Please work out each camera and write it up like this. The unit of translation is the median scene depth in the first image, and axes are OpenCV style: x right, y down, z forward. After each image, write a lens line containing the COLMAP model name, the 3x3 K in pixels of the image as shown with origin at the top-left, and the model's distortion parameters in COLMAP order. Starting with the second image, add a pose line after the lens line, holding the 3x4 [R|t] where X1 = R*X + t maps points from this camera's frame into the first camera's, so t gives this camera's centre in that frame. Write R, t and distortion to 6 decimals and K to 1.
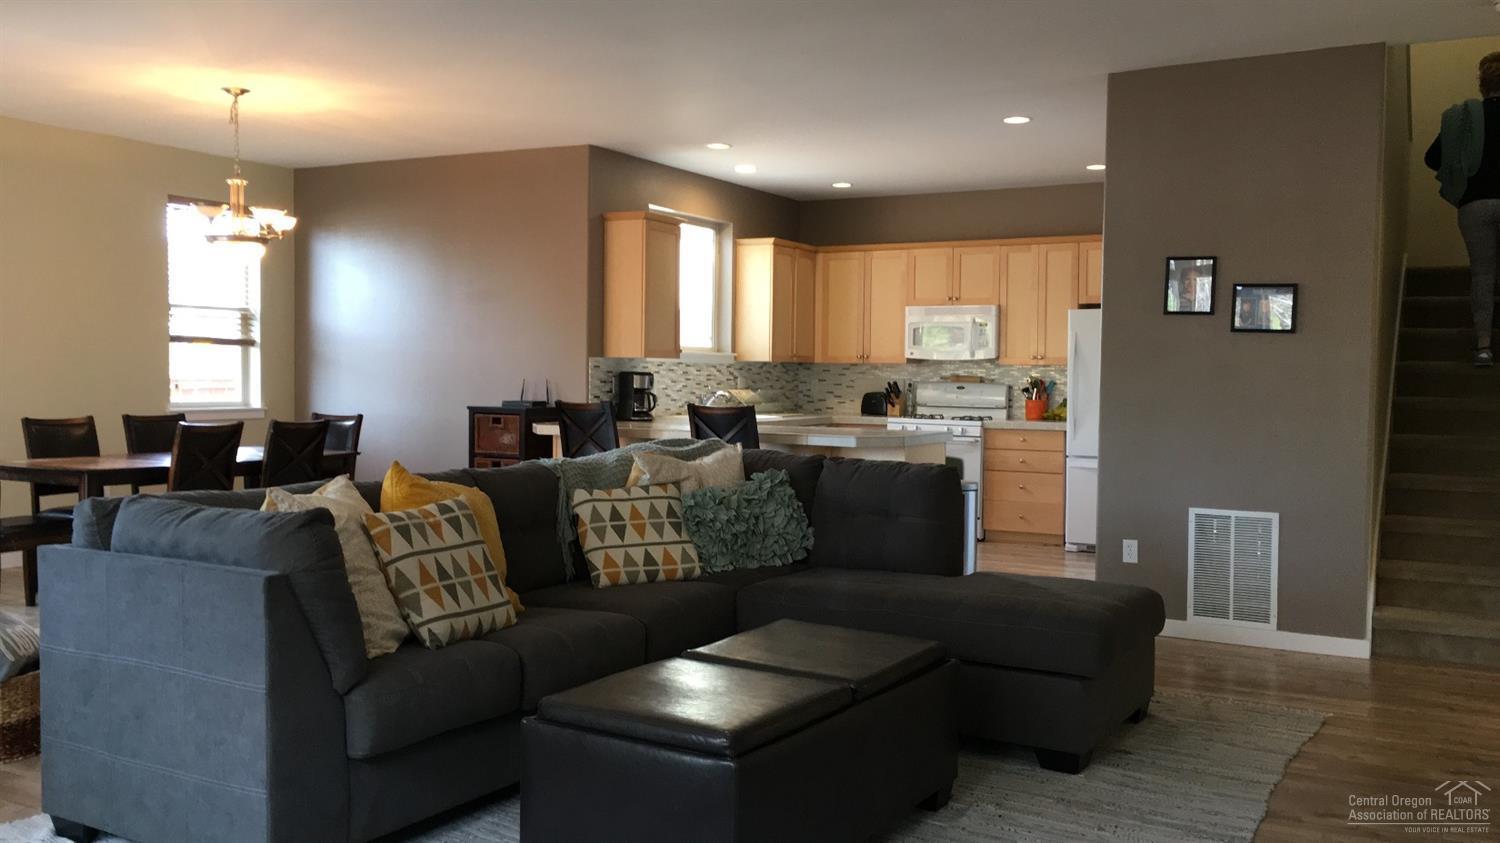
lens RADIAL K [[1276.8, 0, 752.4], [0, 1276.8, 417.5], [0, 0, 1]] dist [0.062551, 0.000566]
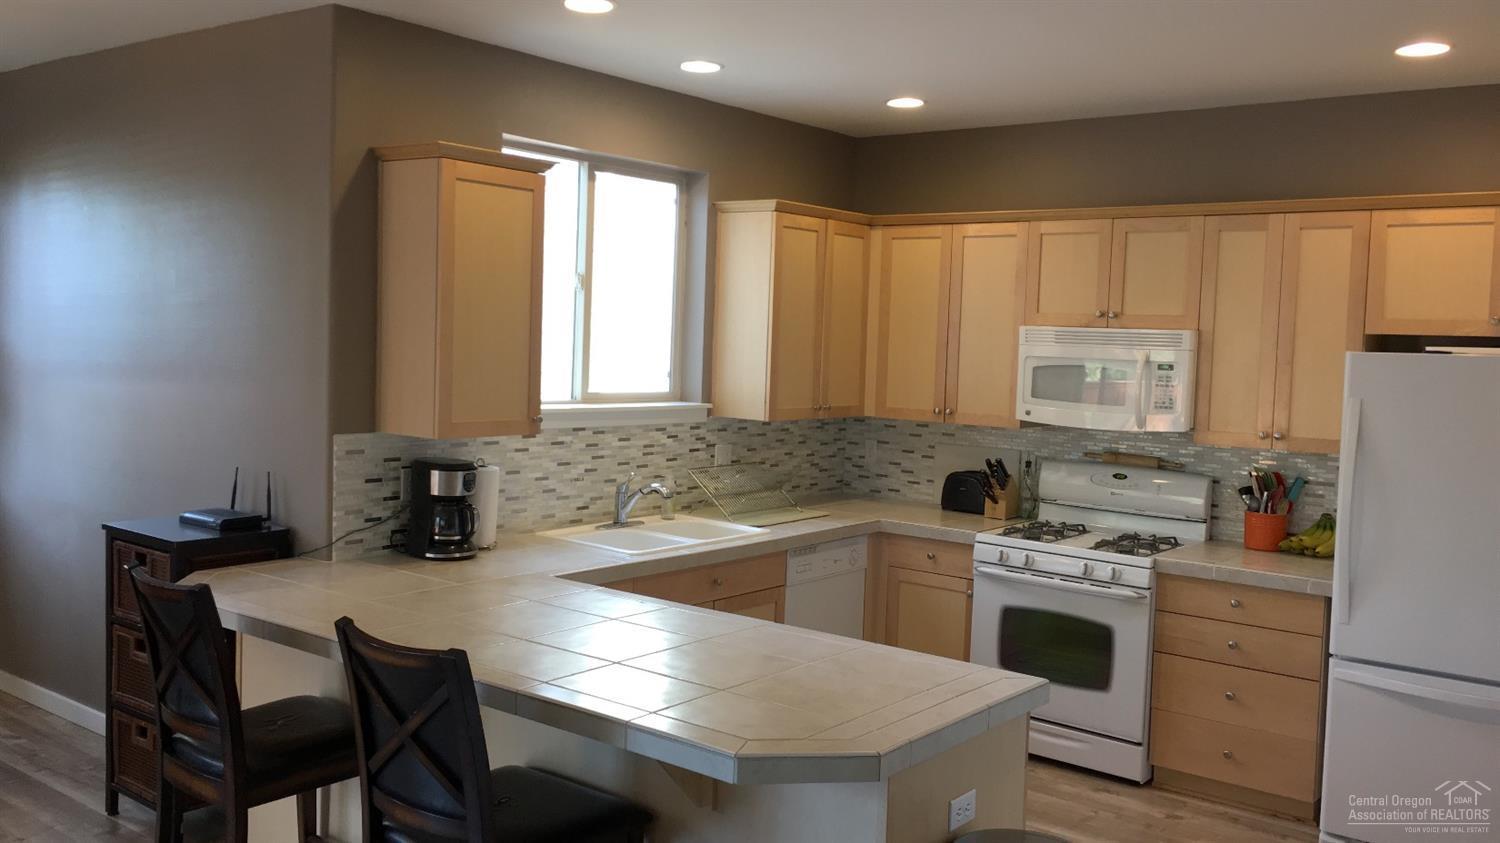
lens RADIAL K [[1276.8, 0, 747.3], [0, 1276.8, 428.2], [0, 0, 1]] dist [0.062551, 0.000566]
pose [[0.986685, 0.034368, -0.158971, 0.094734], [-0.028271, 0.998781, 0.040456, -0.063193], [0.160168, -0.035423, 0.986454, 0.446276]]
